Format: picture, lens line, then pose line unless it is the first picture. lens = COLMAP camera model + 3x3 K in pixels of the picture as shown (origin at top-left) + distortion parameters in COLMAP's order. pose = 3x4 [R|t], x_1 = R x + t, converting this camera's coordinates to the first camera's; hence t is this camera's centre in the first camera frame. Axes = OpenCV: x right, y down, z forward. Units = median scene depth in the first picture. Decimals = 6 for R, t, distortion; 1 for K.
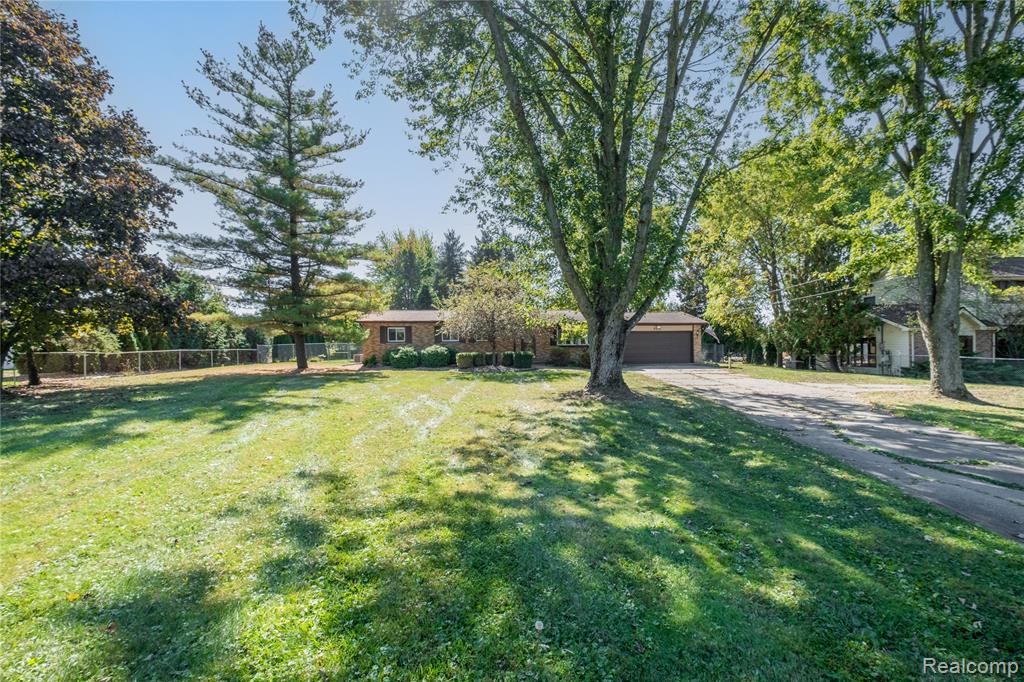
lens RADIAL K [[440.0, 0, 511.5], [0, 440.0, 335.2], [0, 0, 1]] dist [0.002270, 0.000028]
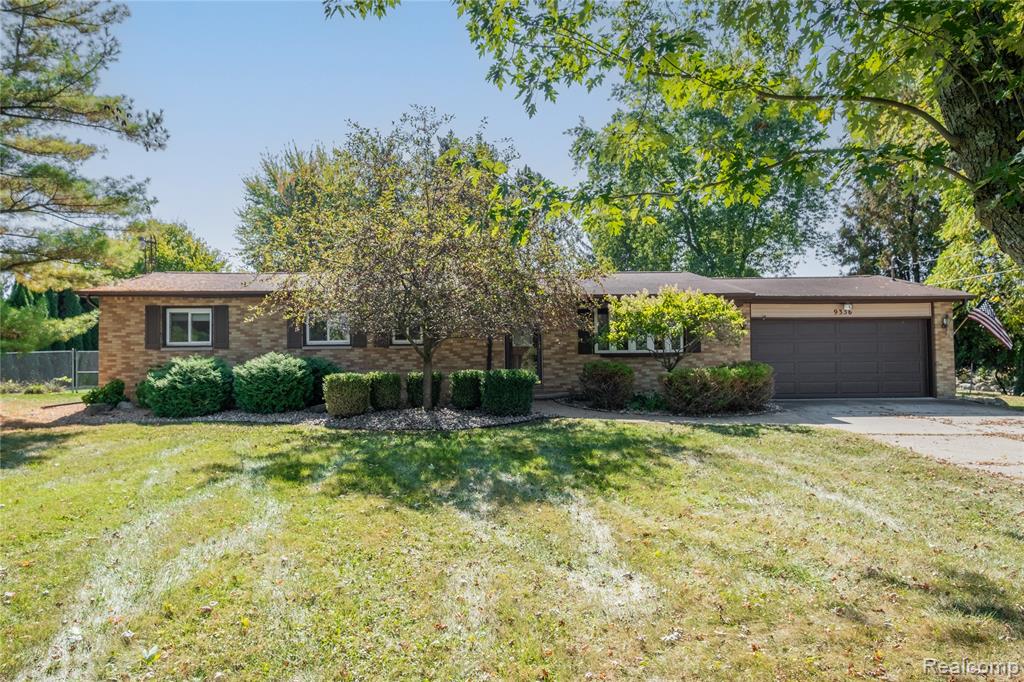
lens RADIAL K [[678.1, 0, 512.0], [0, 678.1, 341.0], [0, 0, 1]] dist [0.002351, 0.000509]
pose [[0.999923, -0.001282, 0.012369, 0.022209], [0.001276, 0.999999, 0.000522, 0.012542], [-0.012370, -0.000506, 0.999923, 0.419563]]
